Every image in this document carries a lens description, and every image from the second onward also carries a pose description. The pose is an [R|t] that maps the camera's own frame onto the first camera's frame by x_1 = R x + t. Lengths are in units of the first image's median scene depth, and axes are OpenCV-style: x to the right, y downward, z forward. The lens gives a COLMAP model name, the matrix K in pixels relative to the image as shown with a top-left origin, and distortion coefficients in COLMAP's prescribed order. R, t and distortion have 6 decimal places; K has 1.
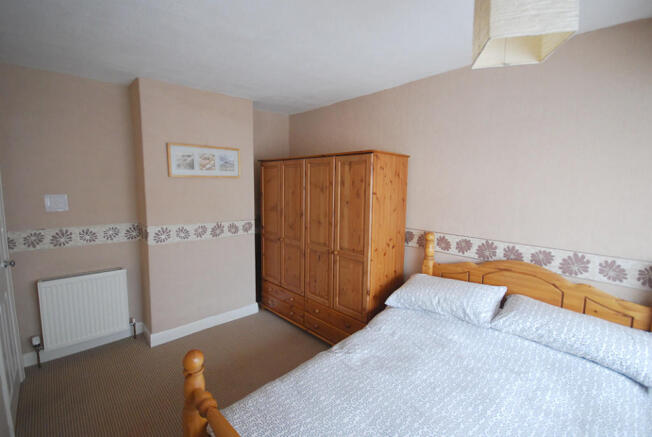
lens RADIAL K [[286.0, 0, 327.5], [0, 286.0, 215.3], [0, 0, 1]] dist [-0.002620, -0.000444]
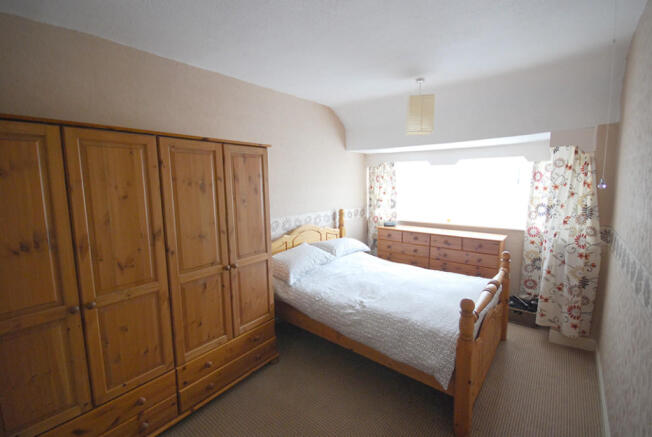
lens RADIAL K [[286.0, 0, 327.5], [0, 286.0, 215.3], [0, 0, 1]] dist [-0.002620, -0.000444]
pose [[-0.145470, -0.125772, 0.981336, -0.745231], [0.107255, 0.984036, 0.142017, -0.089345], [-0.983532, 0.125913, -0.129658, 0.797532]]
